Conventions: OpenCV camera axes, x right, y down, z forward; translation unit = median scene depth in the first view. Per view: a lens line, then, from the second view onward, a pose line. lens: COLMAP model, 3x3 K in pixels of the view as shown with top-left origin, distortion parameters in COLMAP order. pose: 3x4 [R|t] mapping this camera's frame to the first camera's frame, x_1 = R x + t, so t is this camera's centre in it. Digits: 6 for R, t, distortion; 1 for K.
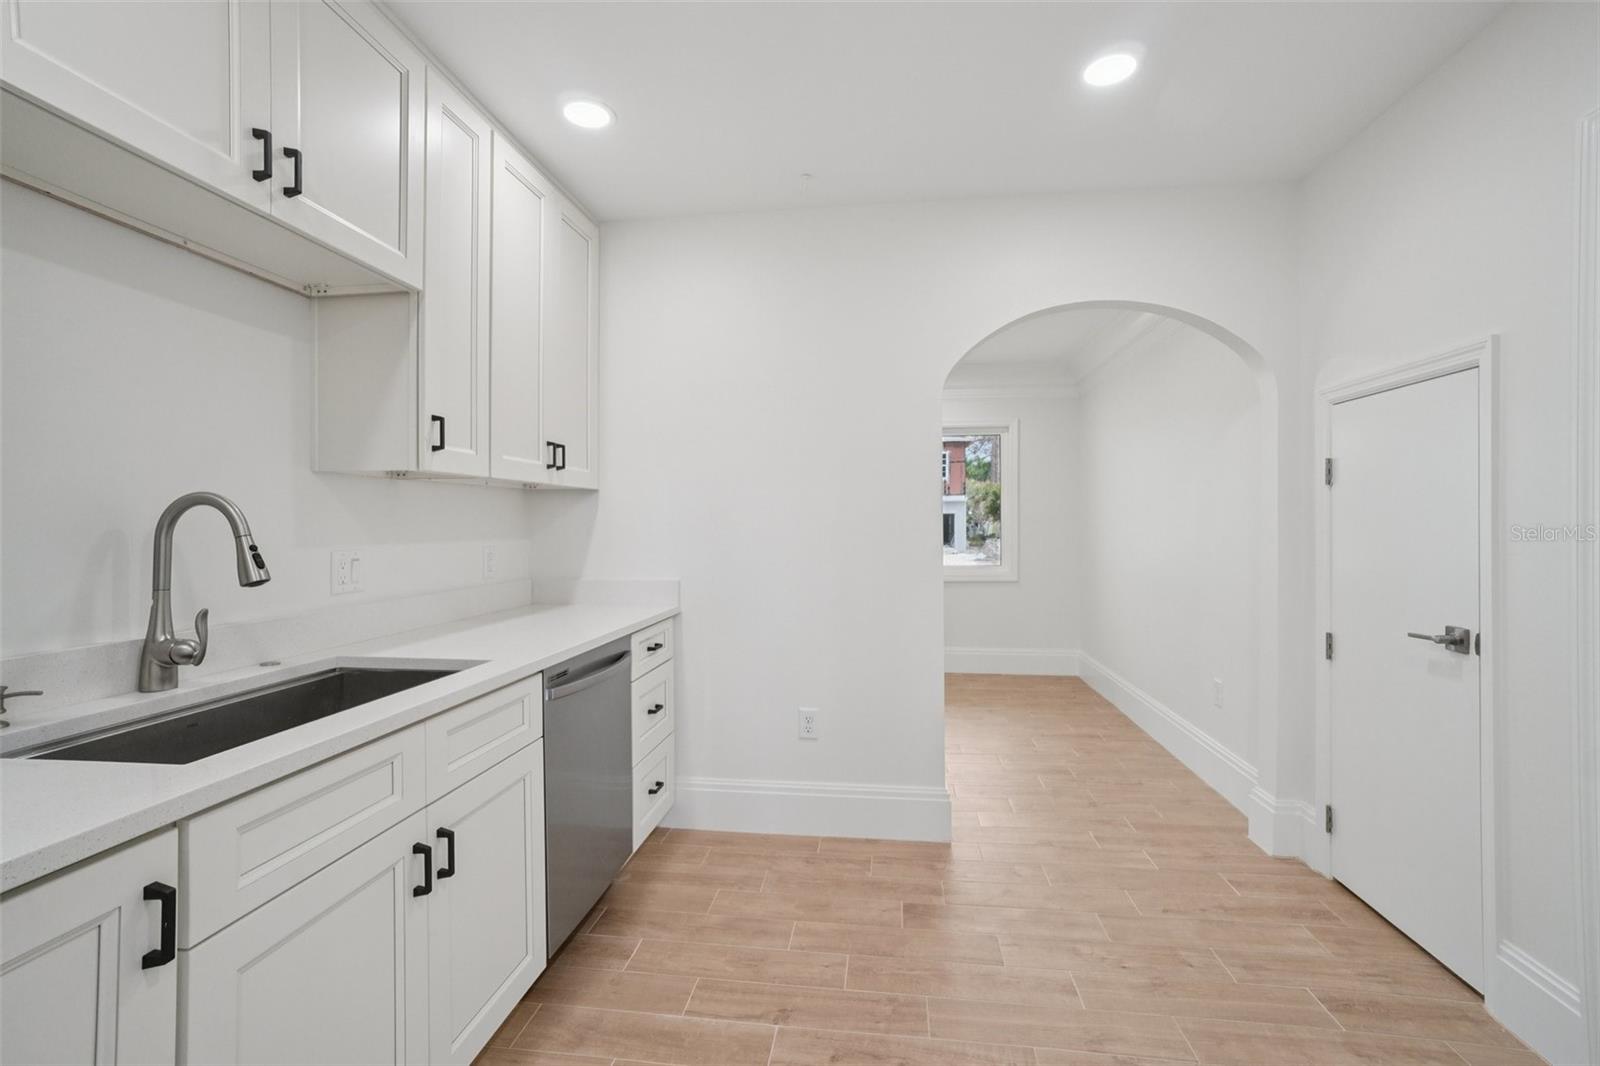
lens RADIAL K [[713.5, 0, 794.5], [0, 713.5, 517.9], [0, 0, 1]] dist [-0.035076, 0.014069]
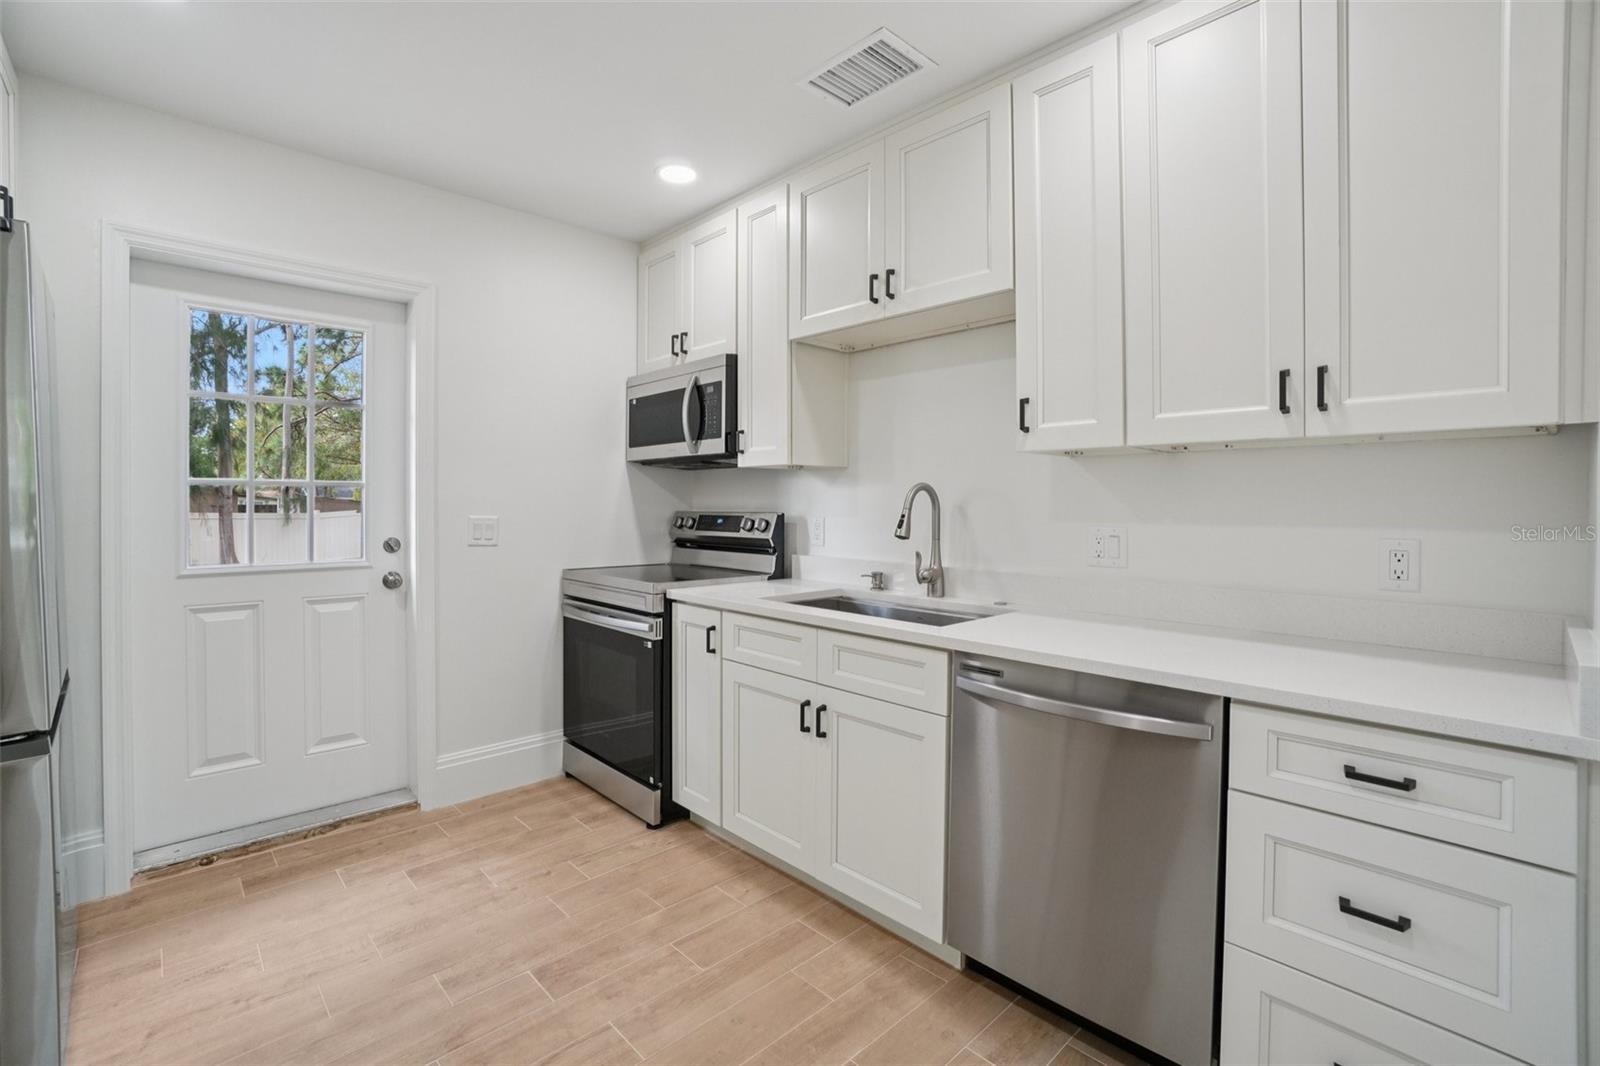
lens RADIAL K [[713.5, 0, 799.4], [0, 713.5, 506.5], [0, 0, 1]] dist [-0.035076, 0.014069]
pose [[-0.628895, 0.007136, -0.777457, 0.466502], [0.007399, 0.999968, 0.003193, 0.008115], [0.777455, -0.003745, -0.628928, 1.253523]]
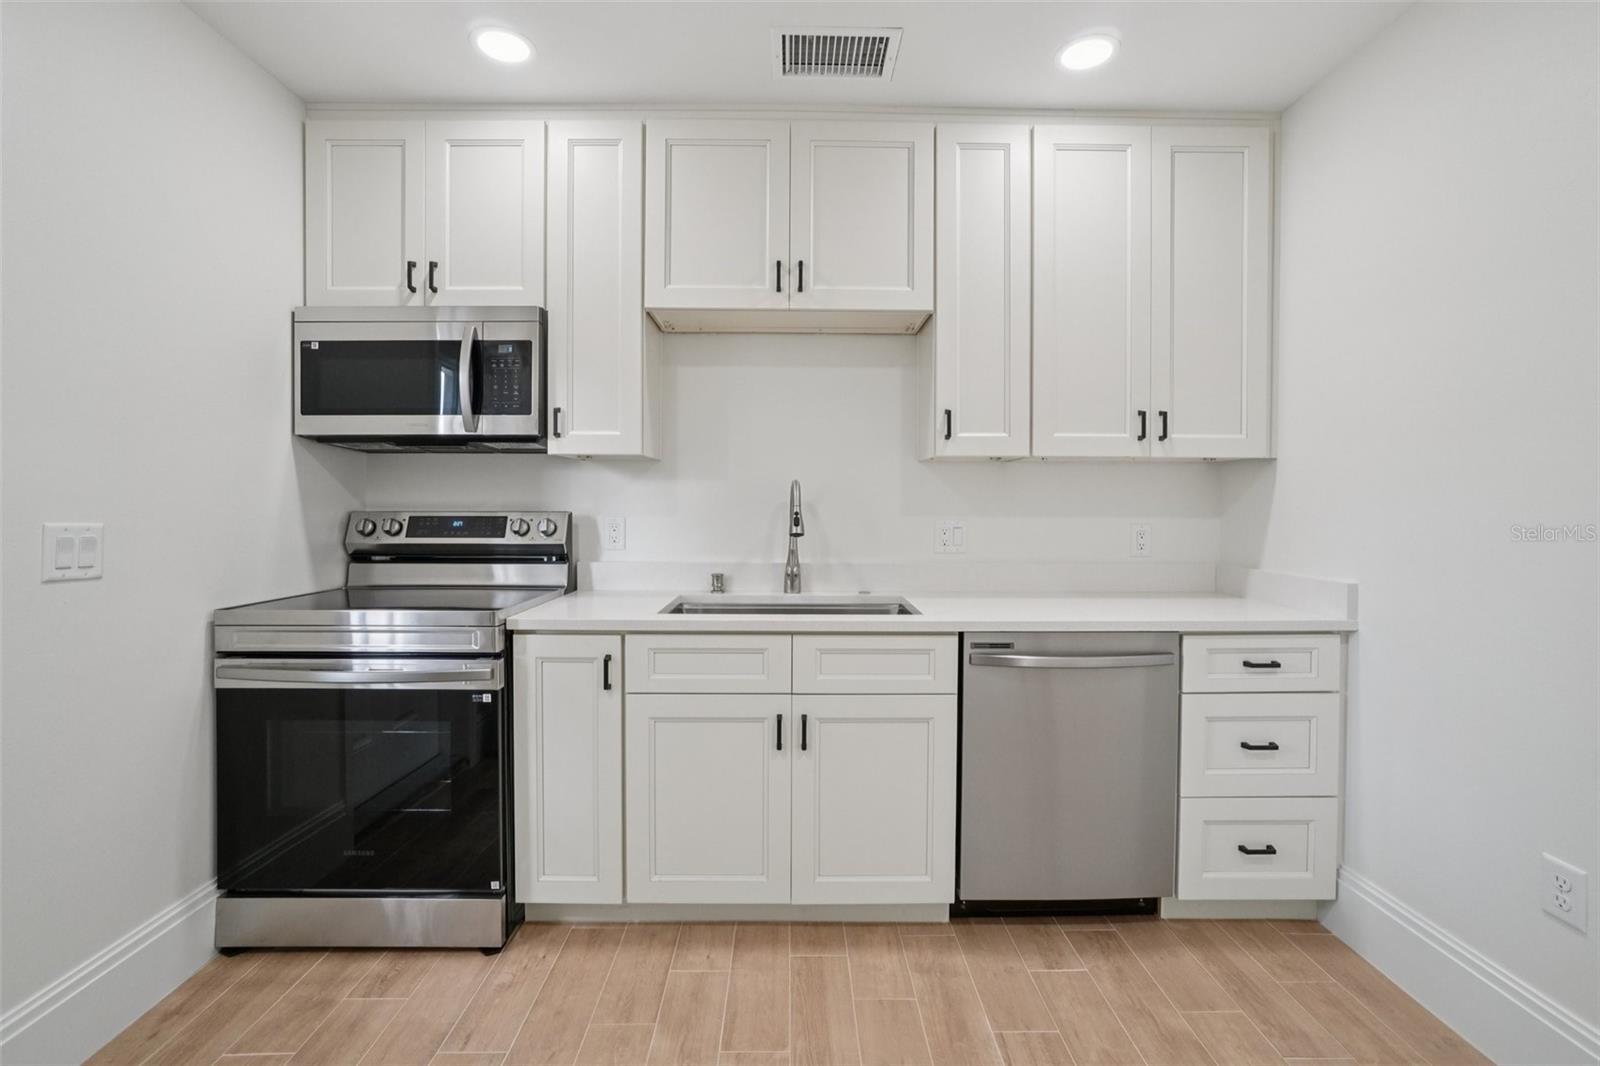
lens RADIAL K [[713.5, 0, 801.8], [0, 713.5, 510.2], [0, 0, 1]] dist [-0.035076, 0.014069]
pose [[0.139444, 0.016441, -0.990094, 0.589404], [0.004213, 0.999843, 0.017196, 0.004278], [0.990221, -0.006569, 0.139352, 0.521827]]
